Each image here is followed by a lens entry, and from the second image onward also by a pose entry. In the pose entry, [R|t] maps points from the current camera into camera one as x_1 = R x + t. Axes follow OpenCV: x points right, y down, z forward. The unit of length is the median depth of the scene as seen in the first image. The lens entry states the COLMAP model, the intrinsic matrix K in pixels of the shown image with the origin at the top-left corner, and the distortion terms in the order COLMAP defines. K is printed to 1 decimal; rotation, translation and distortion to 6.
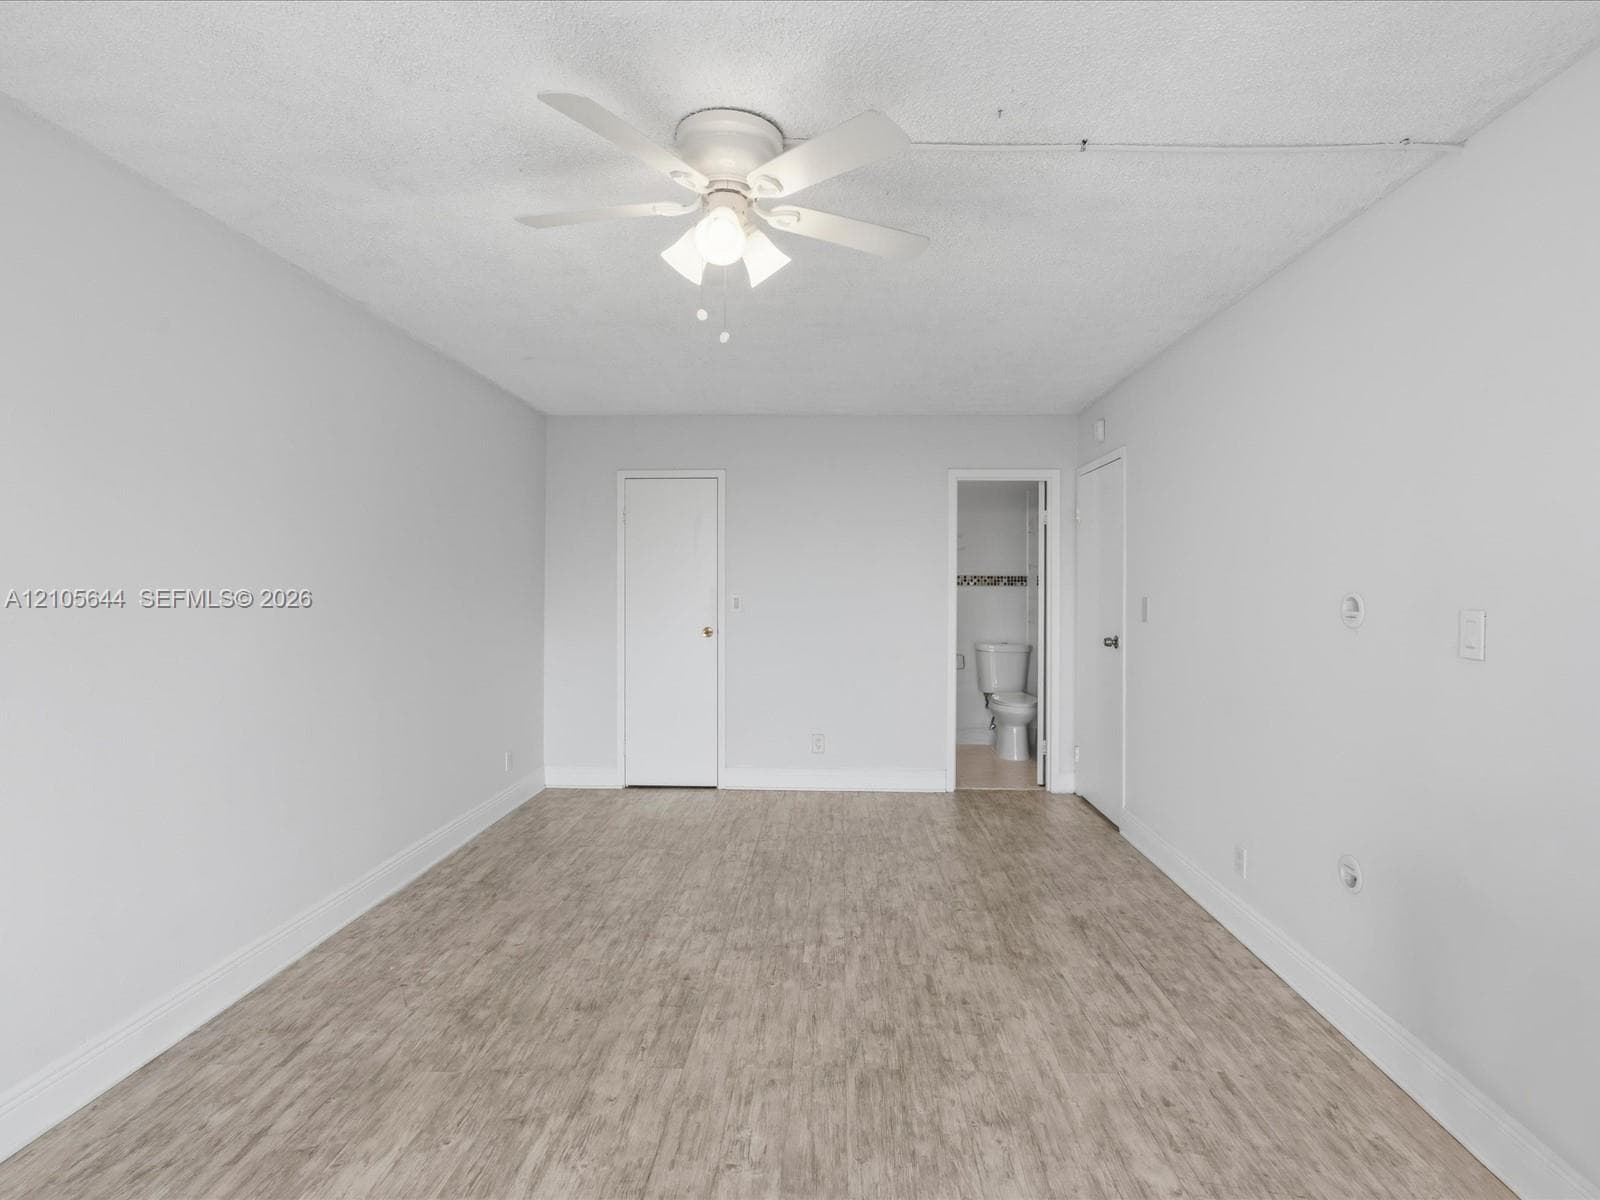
lens RADIAL K [[819.3, 0, 805.4], [0, 819.3, 577.9], [0, 0, 1]] dist [-0.013335, 0.005645]
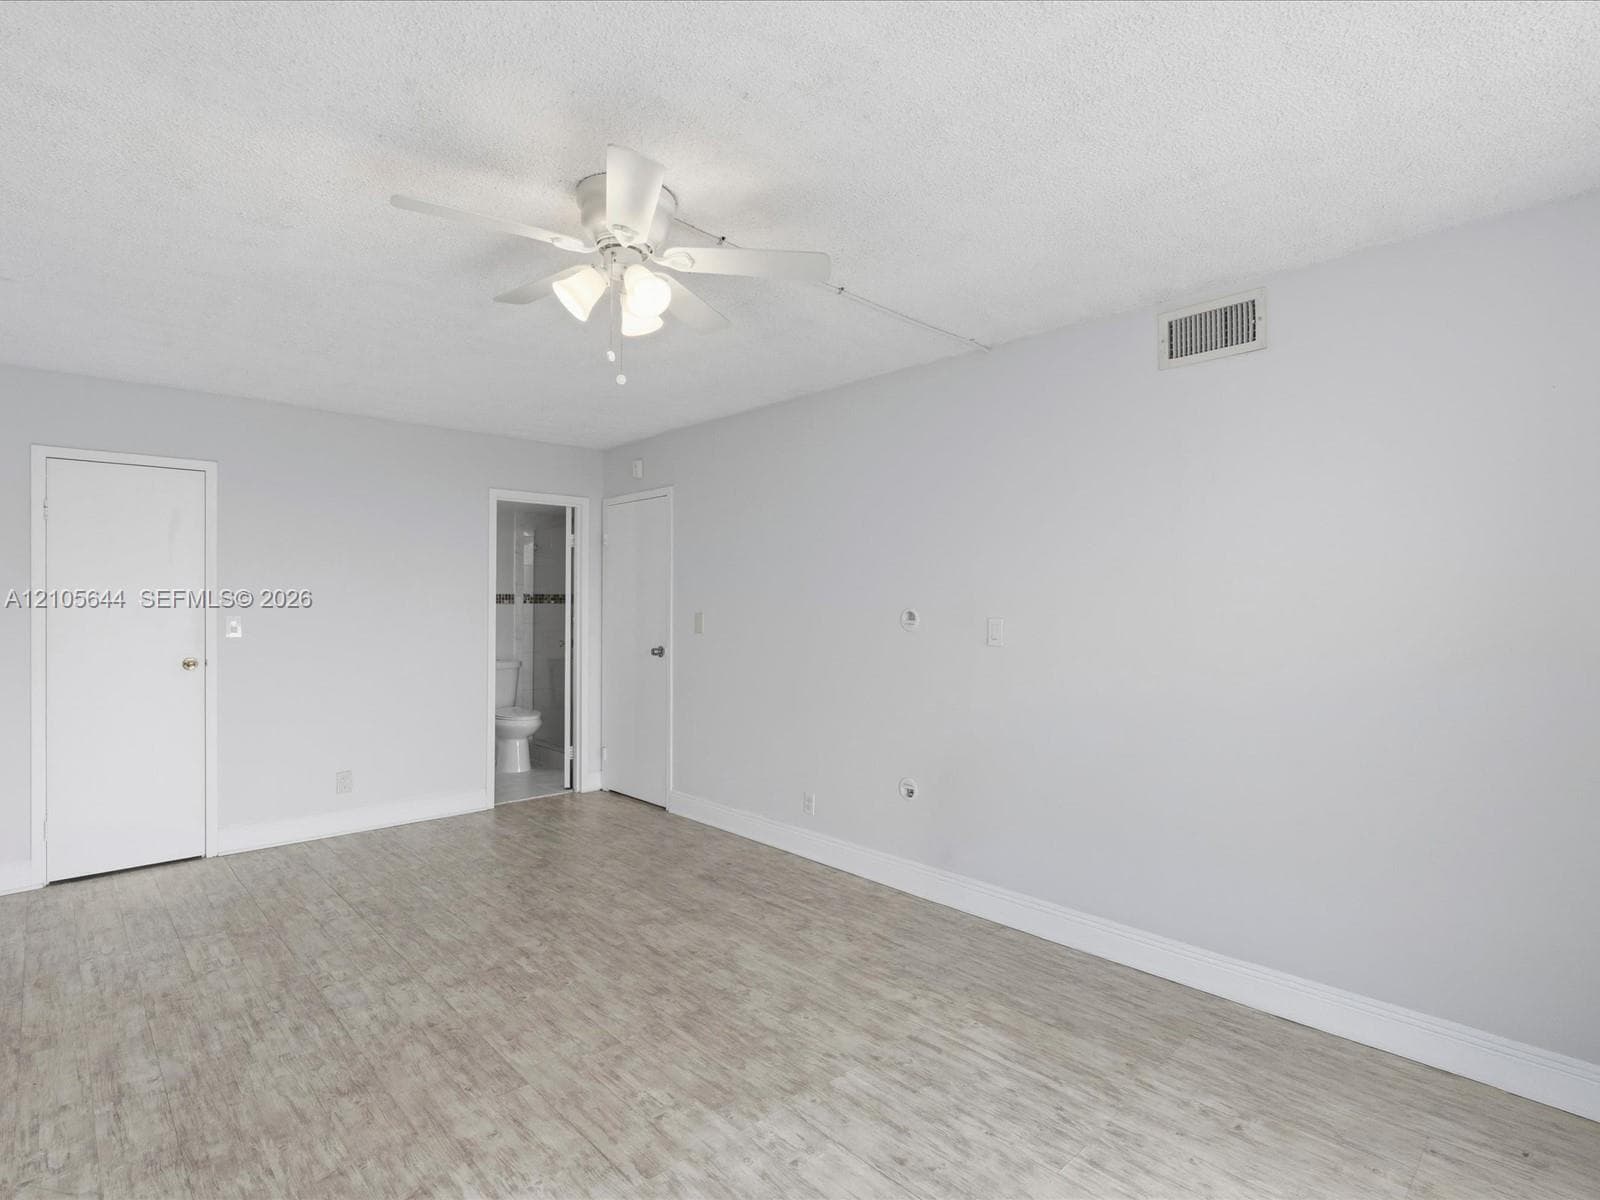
lens RADIAL K [[819.3, 0, 807.7], [0, 819.3, 594.8], [0, 0, 1]] dist [-0.013335, 0.005645]
pose [[0.698271, 0.004758, 0.715817, -0.529834], [-0.004894, 0.999986, -0.001872, -0.003365], [-0.715816, -0.002196, 0.698285, 0.041698]]
